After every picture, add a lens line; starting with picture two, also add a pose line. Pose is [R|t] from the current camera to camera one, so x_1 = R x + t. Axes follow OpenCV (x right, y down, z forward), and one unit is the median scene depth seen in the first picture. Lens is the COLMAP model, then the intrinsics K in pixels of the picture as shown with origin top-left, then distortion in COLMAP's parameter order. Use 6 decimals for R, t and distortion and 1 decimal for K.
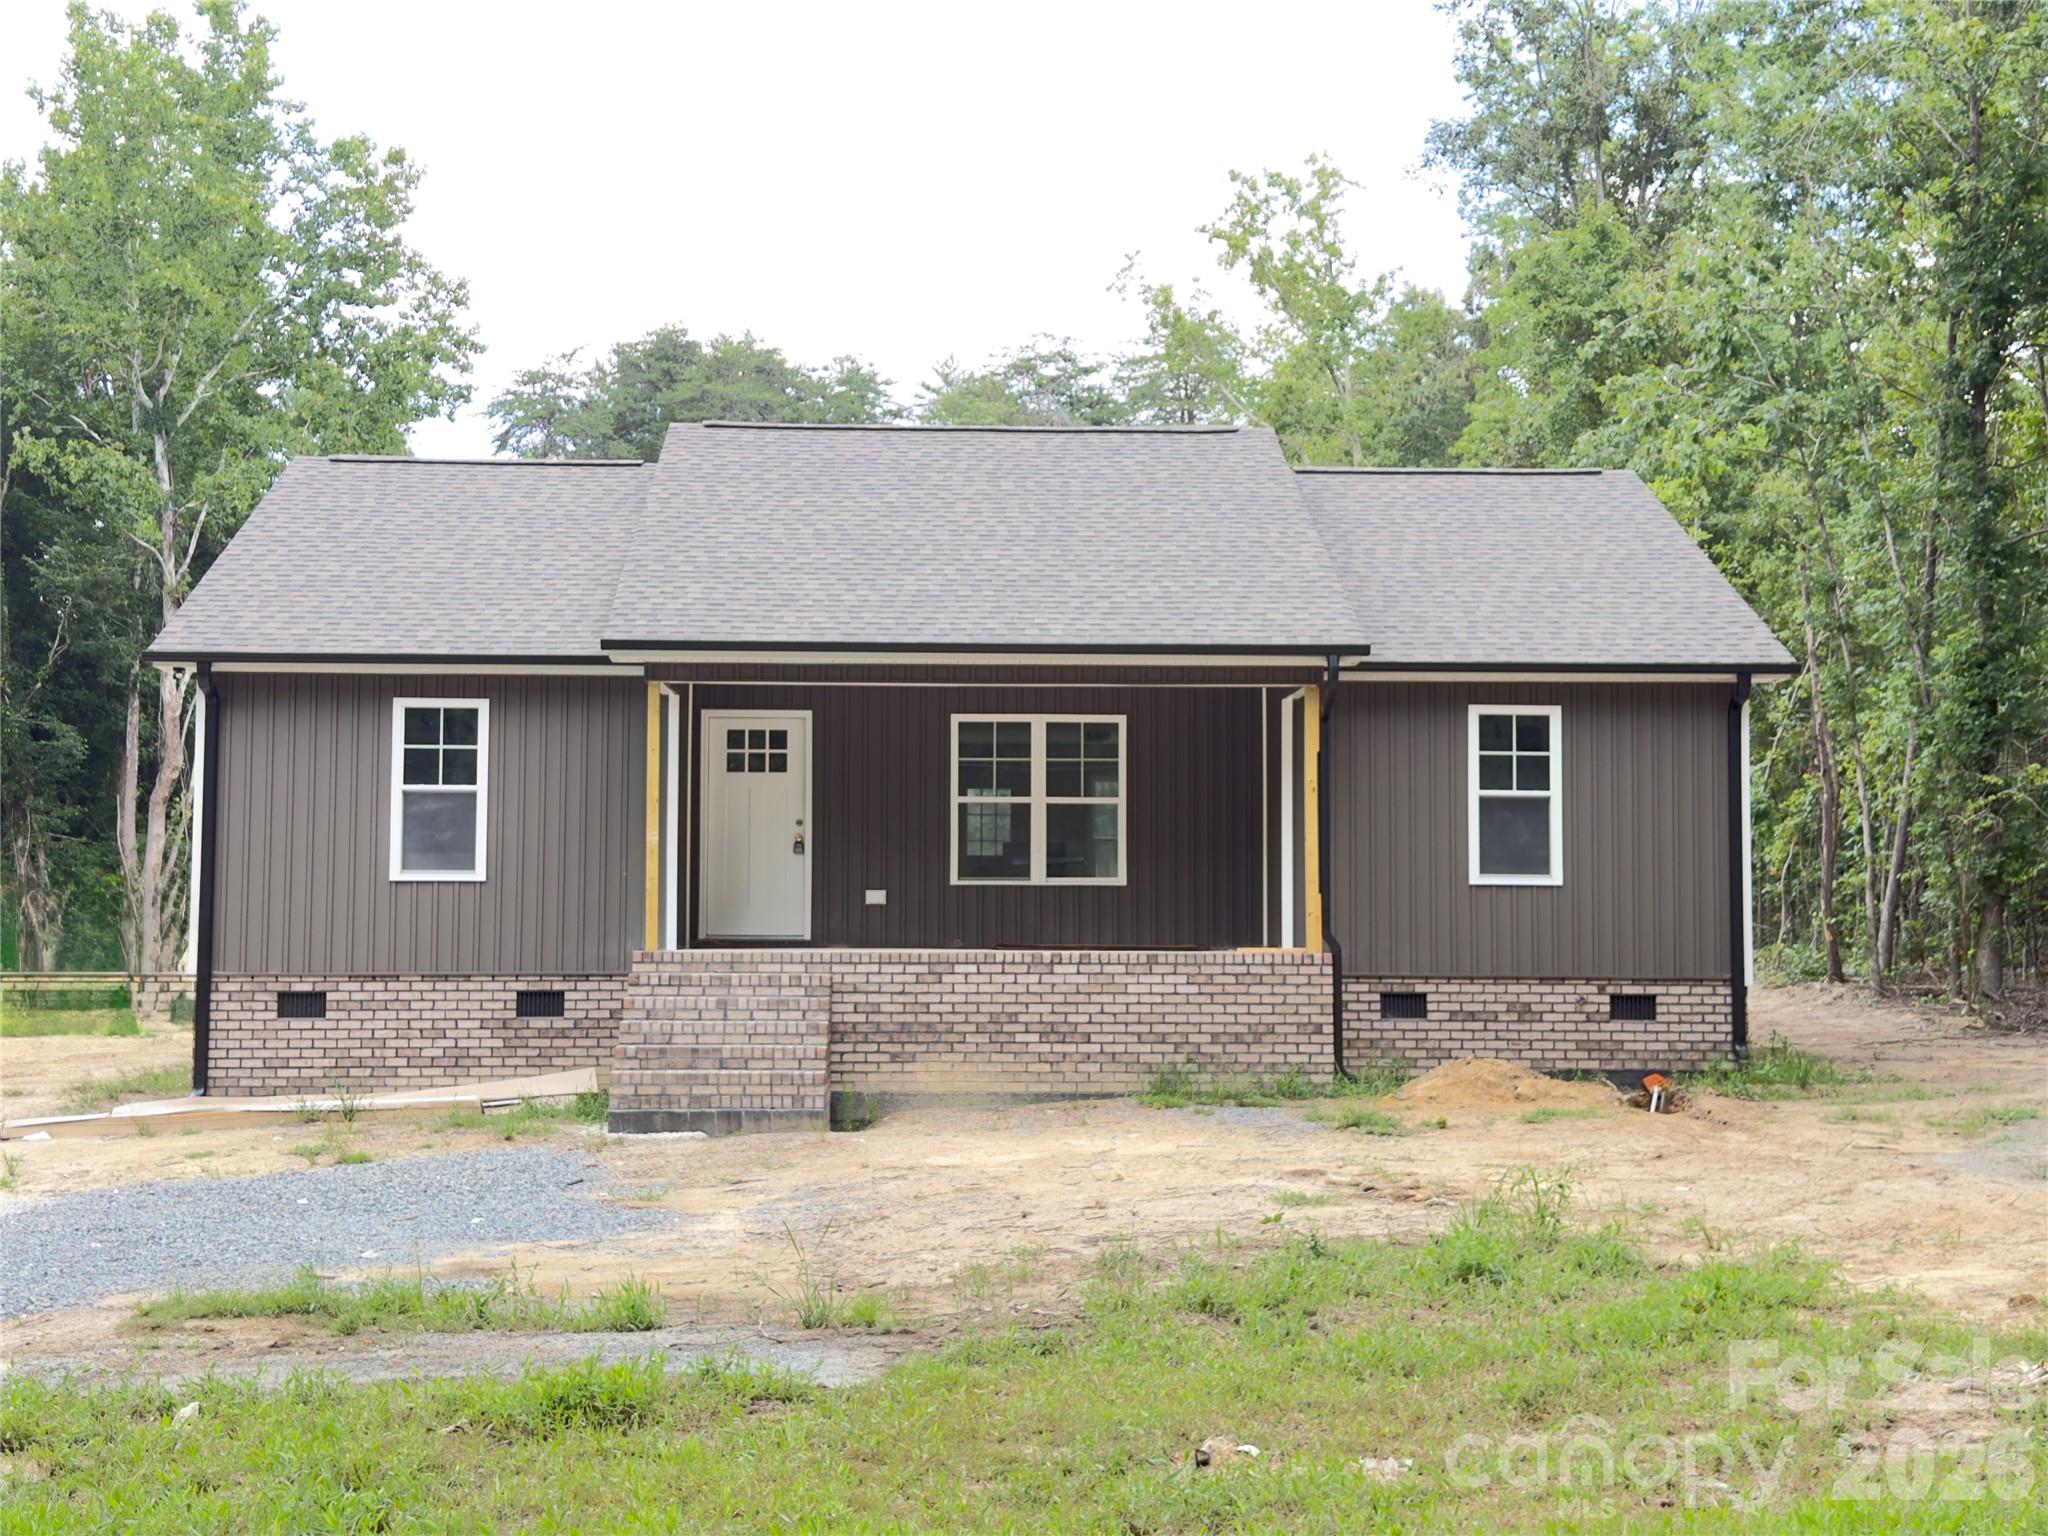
lens RADIAL K [[2691.0, 0, 1024.0], [0, 2691.0, 768.0], [0, 0, 1]] dist [0.187832, -0.364350]
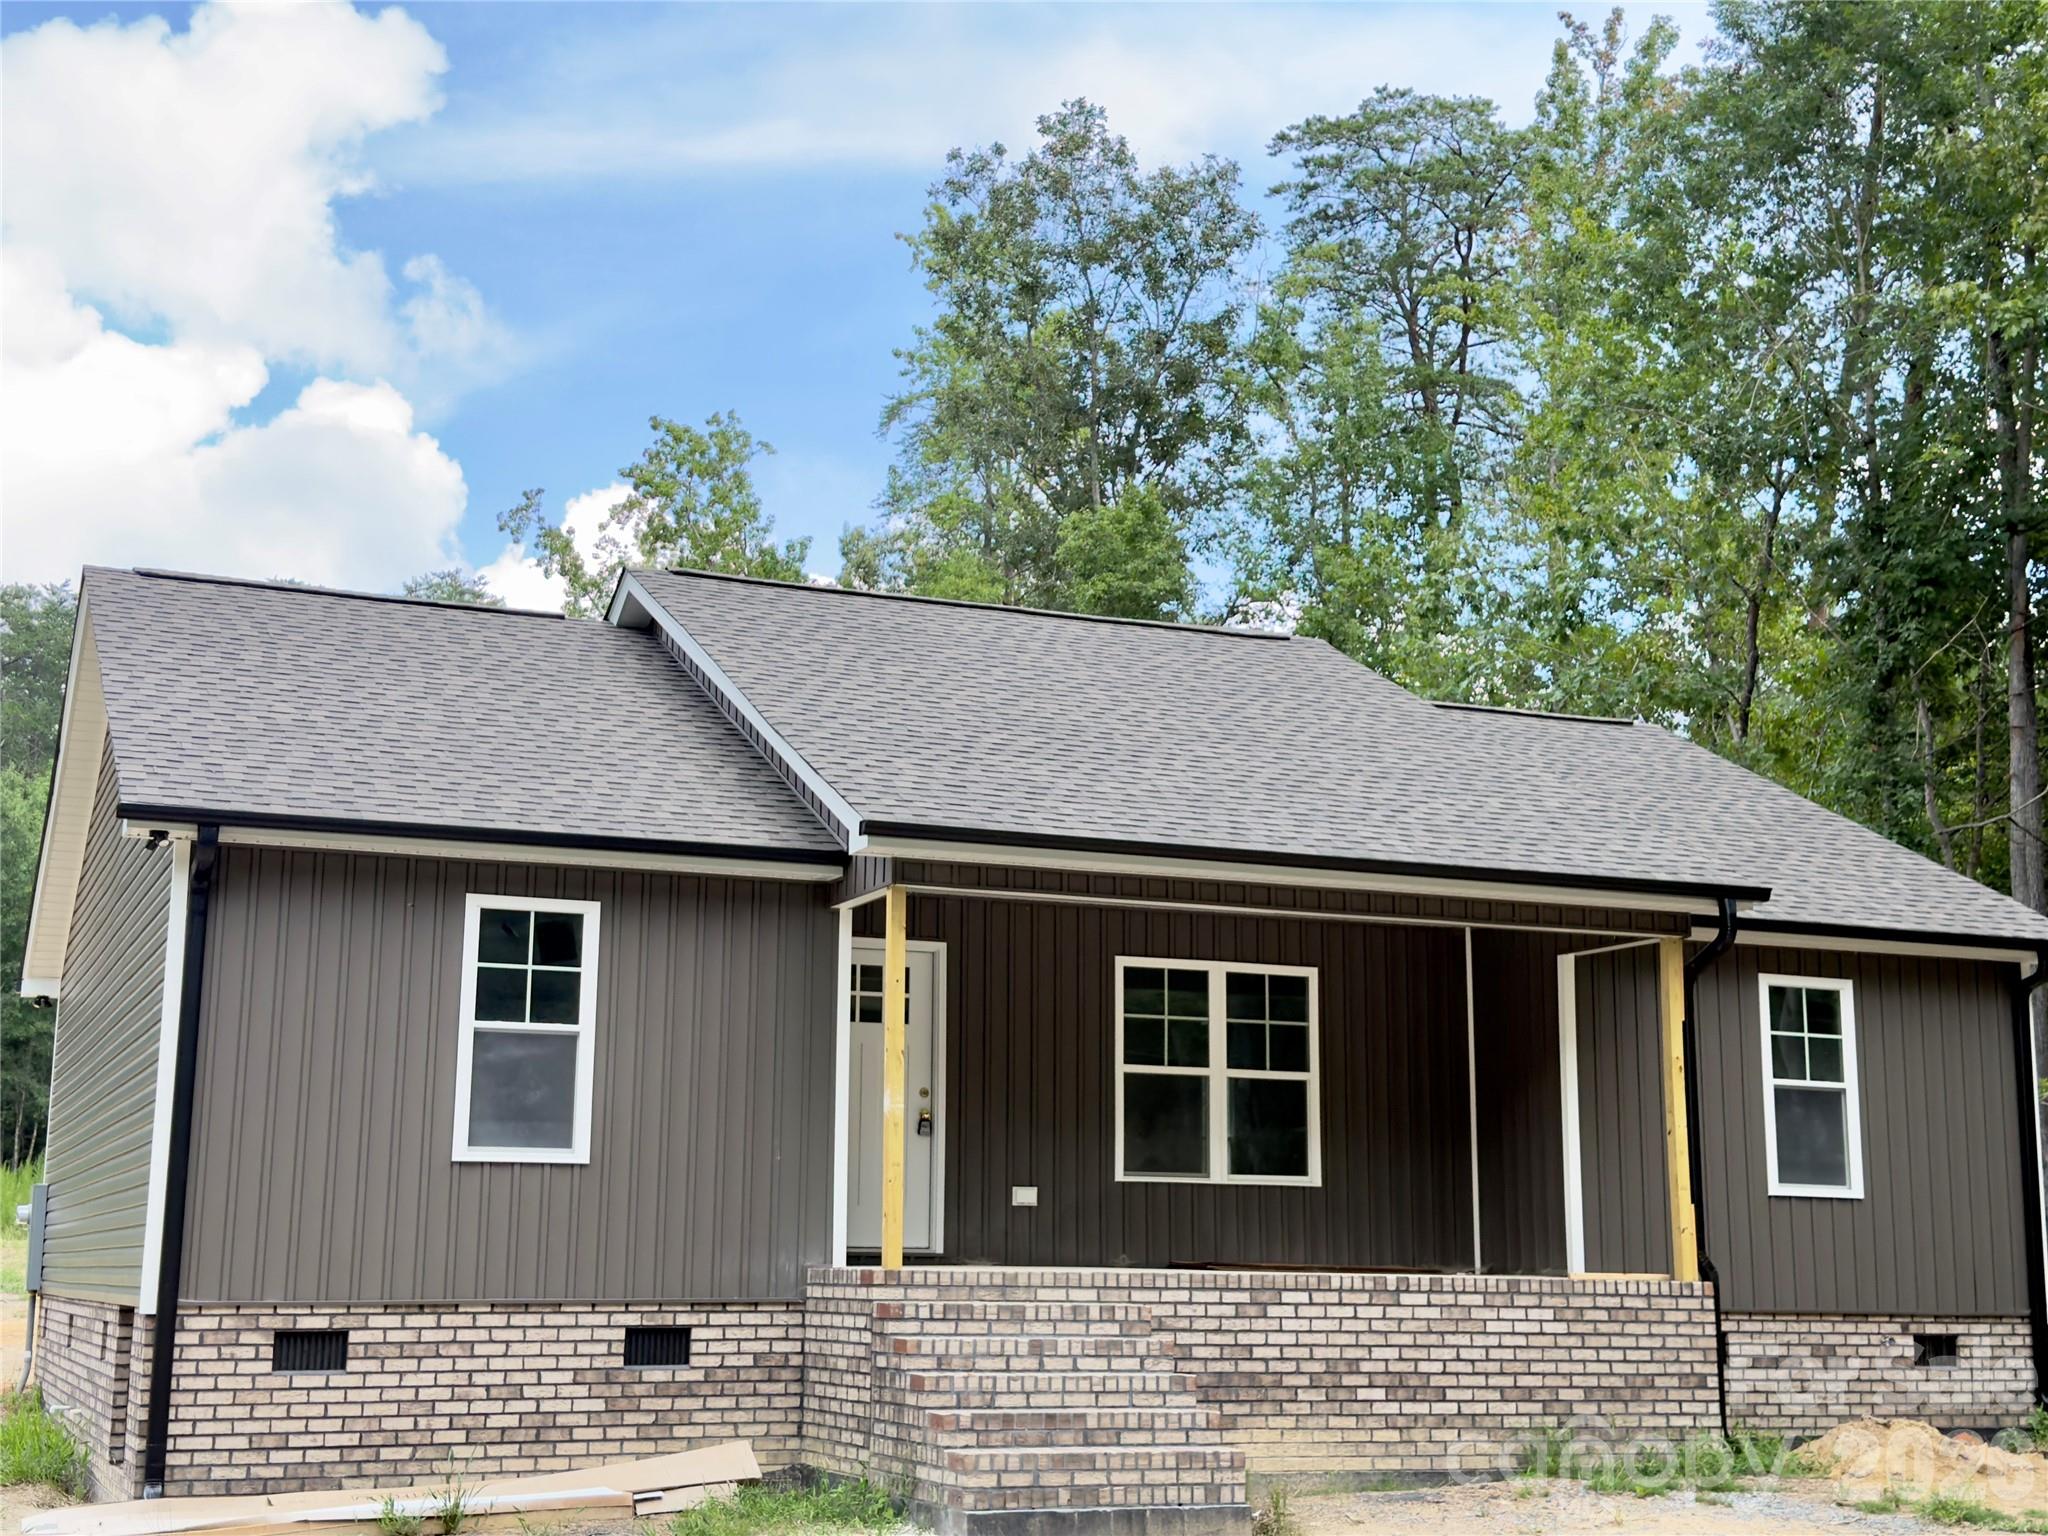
lens RADIAL K [[2691.0, 0, 1024.0], [0, 2691.0, 768.0], [0, 0, 1]] dist [0.187832, -0.364350]
pose [[0.938641, 0.068785, 0.337967, -0.337059], [-0.029853, 0.992436, -0.119075, 0.020570], [-0.343601, 0.101680, 0.933595, 0.306112]]
